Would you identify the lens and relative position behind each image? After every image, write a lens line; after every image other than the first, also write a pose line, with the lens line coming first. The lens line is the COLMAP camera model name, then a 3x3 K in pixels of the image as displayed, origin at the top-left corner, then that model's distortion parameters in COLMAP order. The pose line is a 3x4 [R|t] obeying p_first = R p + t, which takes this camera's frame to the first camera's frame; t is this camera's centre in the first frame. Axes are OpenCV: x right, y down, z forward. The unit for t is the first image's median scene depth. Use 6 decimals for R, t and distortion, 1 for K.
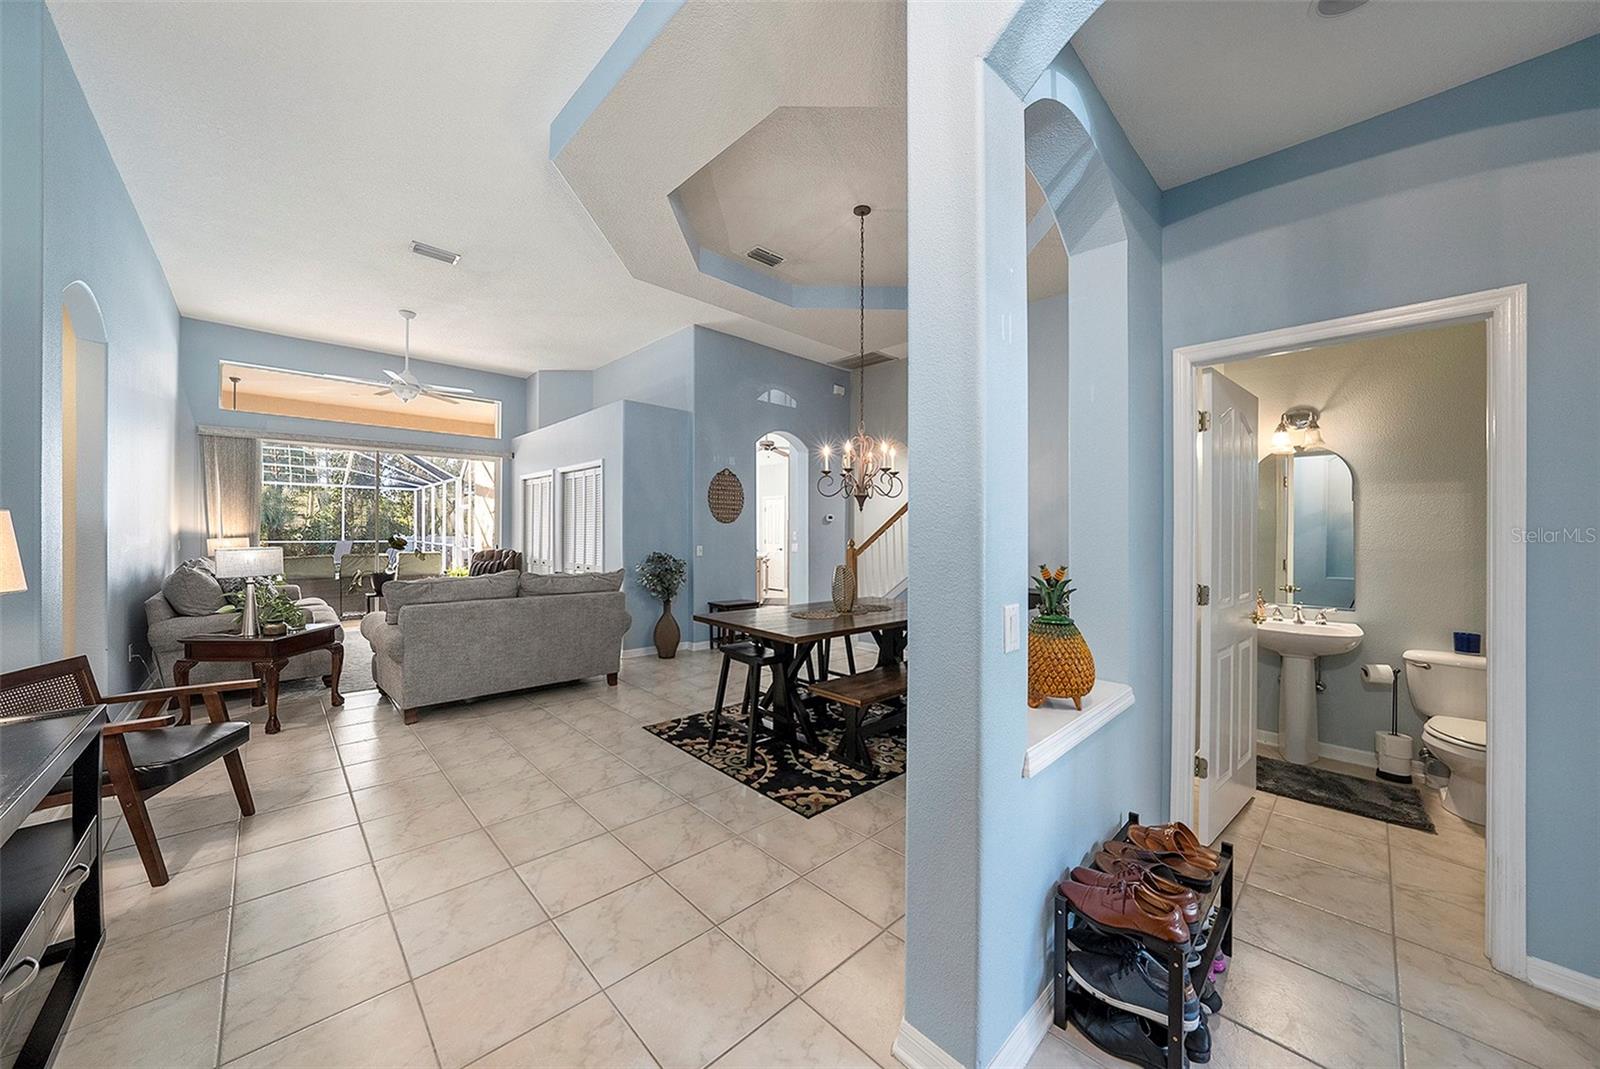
lens RADIAL K [[563.6, 0, 799.3], [0, 563.6, 537.0], [0, 0, 1]] dist [-0.023011, 0.003342]
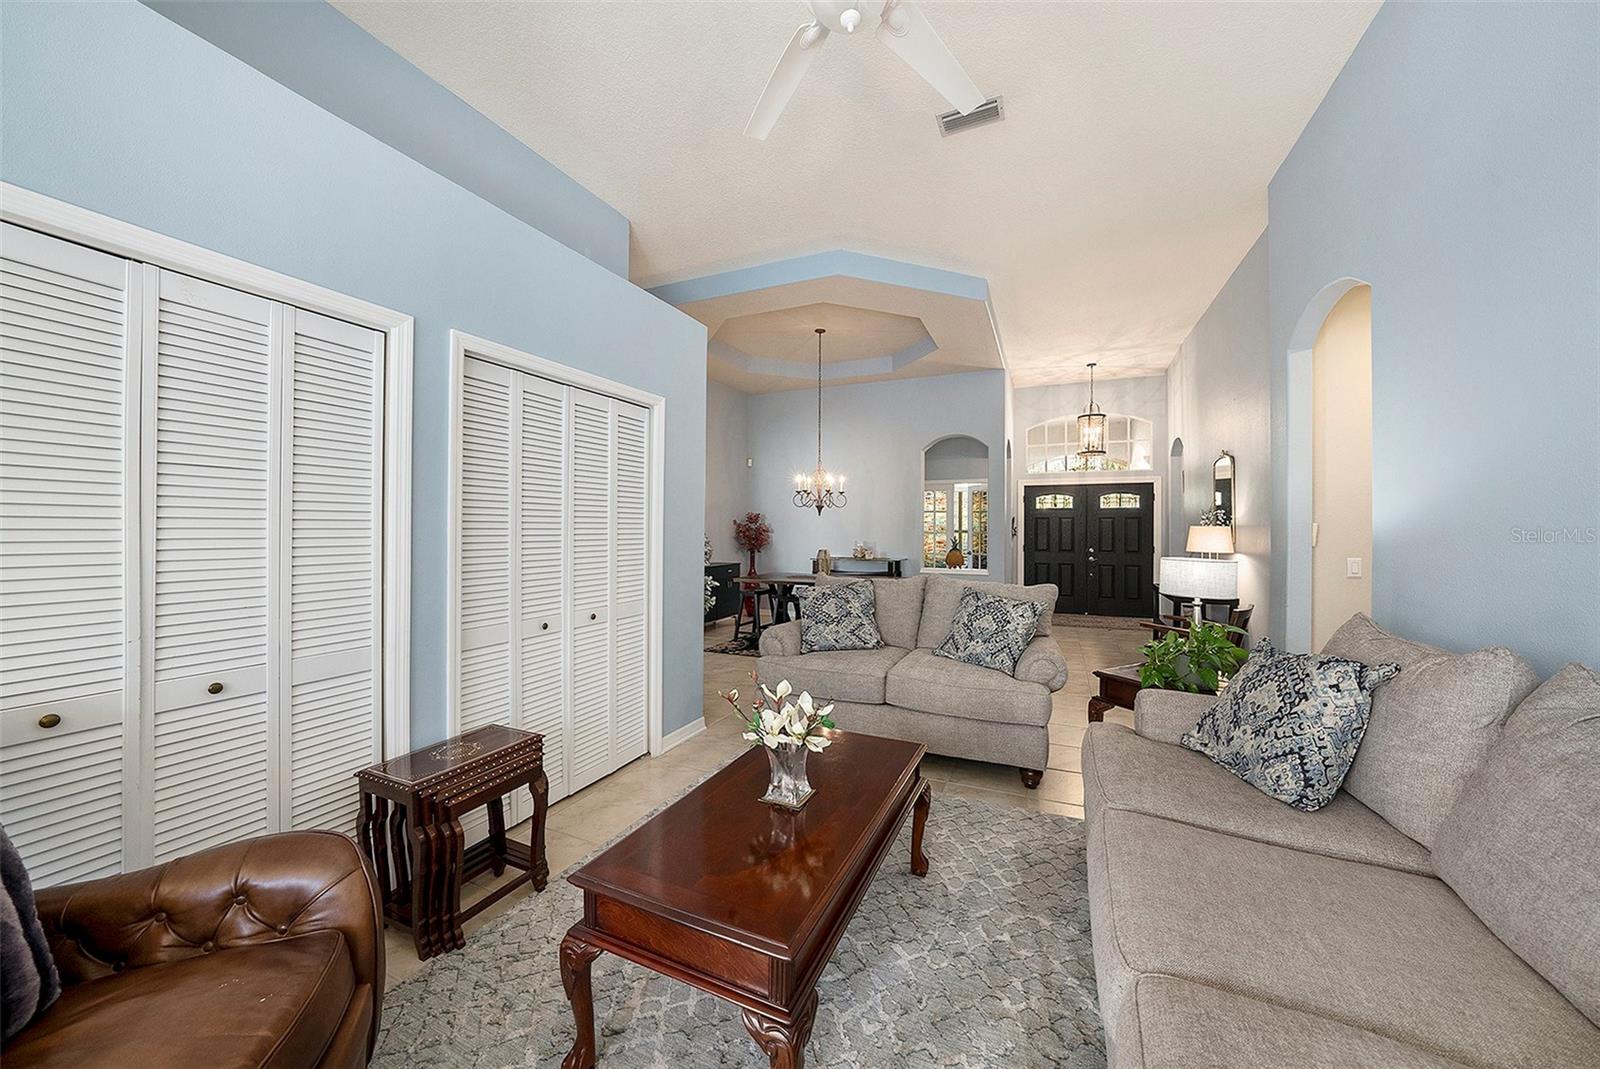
lens RADIAL K [[563.6, 0, 801.2], [0, 563.6, 532.1], [0, 0, 1]] dist [-0.023011, 0.003342]
pose [[-0.371782, -0.018398, 0.928138, -1.392348], [-0.000054, 0.999804, 0.019797, -0.032114], [-0.928320, 0.007310, -0.371710, 1.660558]]
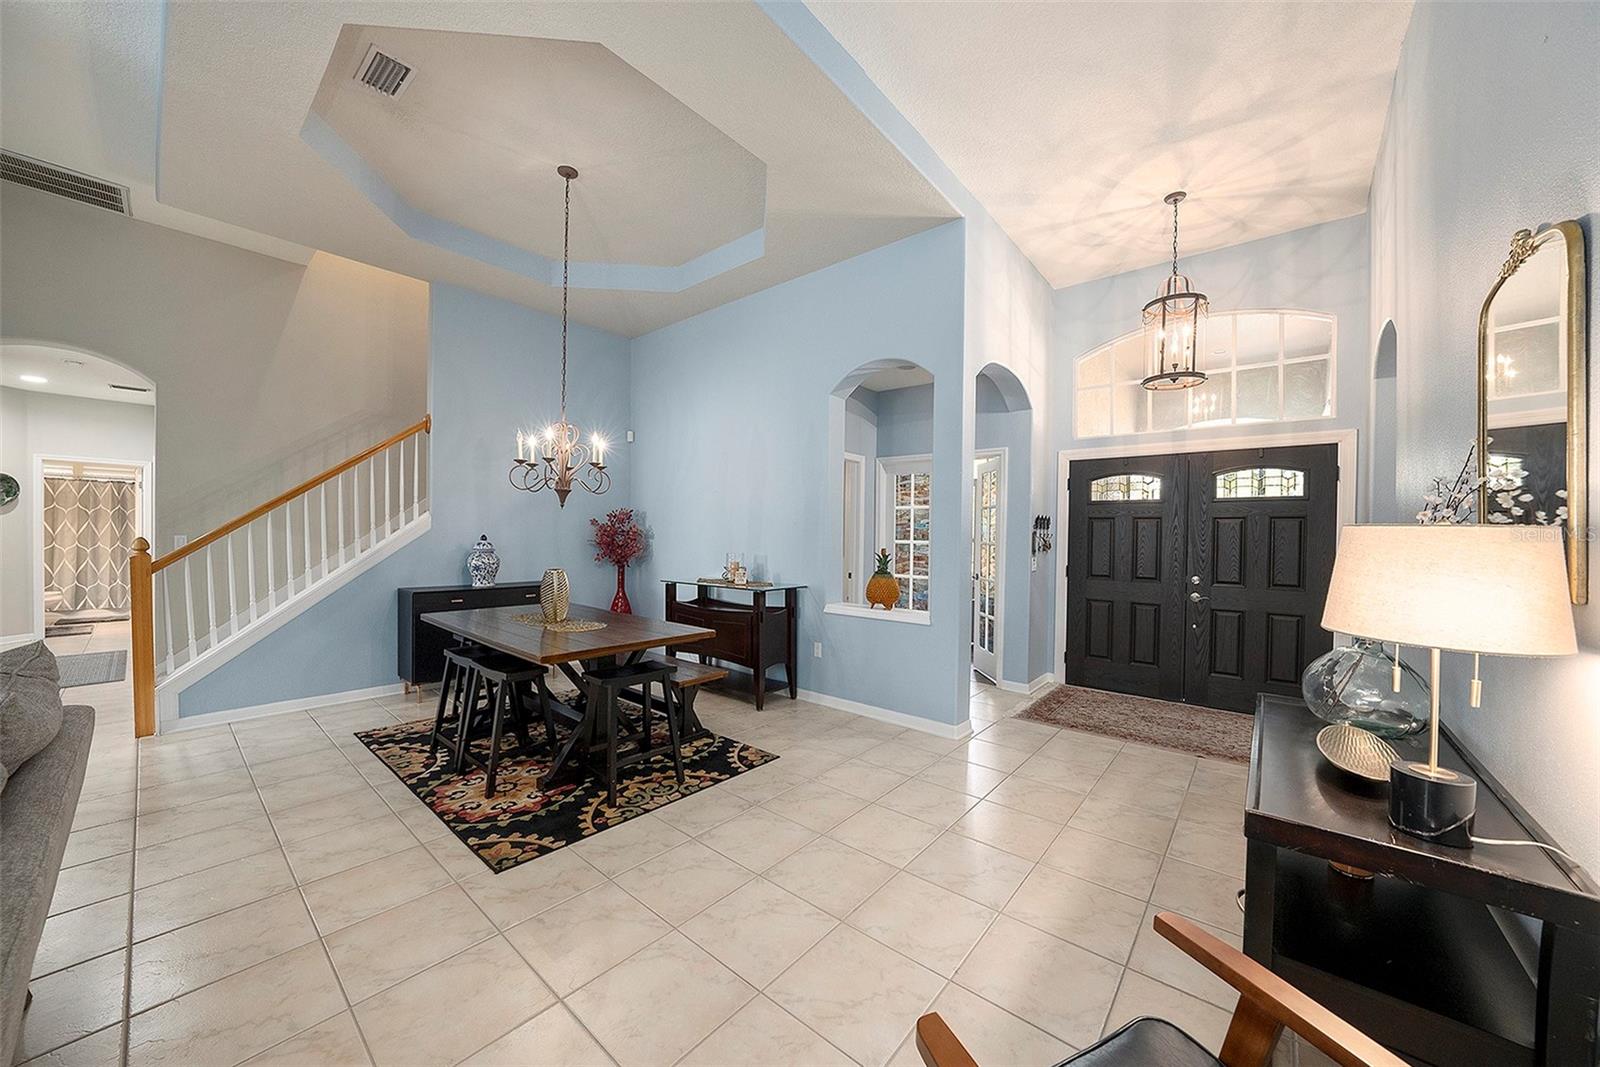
lens RADIAL K [[563.6, 0, 801.3], [0, 563.6, 543.4], [0, 0, 1]] dist [-0.023011, 0.003342]
pose [[-0.103220, -0.028913, 0.994238, -0.826977], [-0.007522, 0.999572, 0.028287, -0.017625], [-0.994630, -0.004559, -0.103393, 0.711990]]
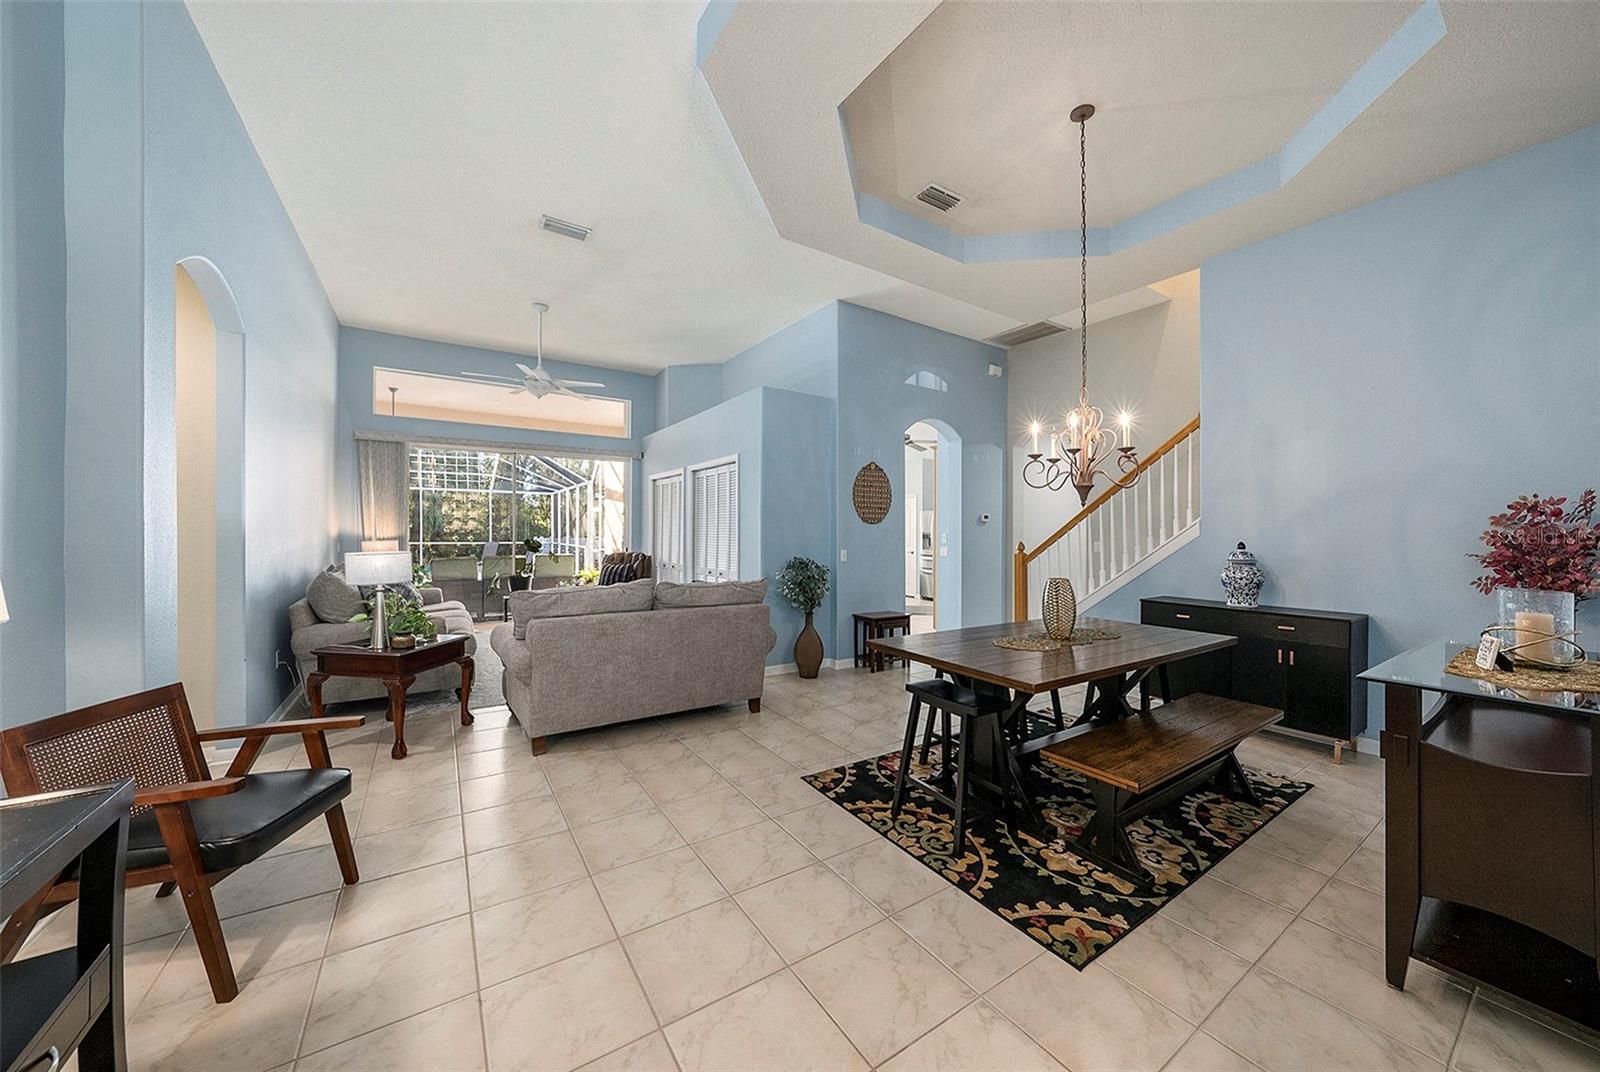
lens RADIAL K [[563.6, 0, 812.9], [0, 563.6, 532.7], [0, 0, 1]] dist [-0.023011, 0.003342]
pose [[0.985663, -0.001943, -0.168717, -0.119872], [0.000294, 0.999952, -0.009797, -0.004033], [0.168728, 0.009607, 0.985616, 0.196370]]
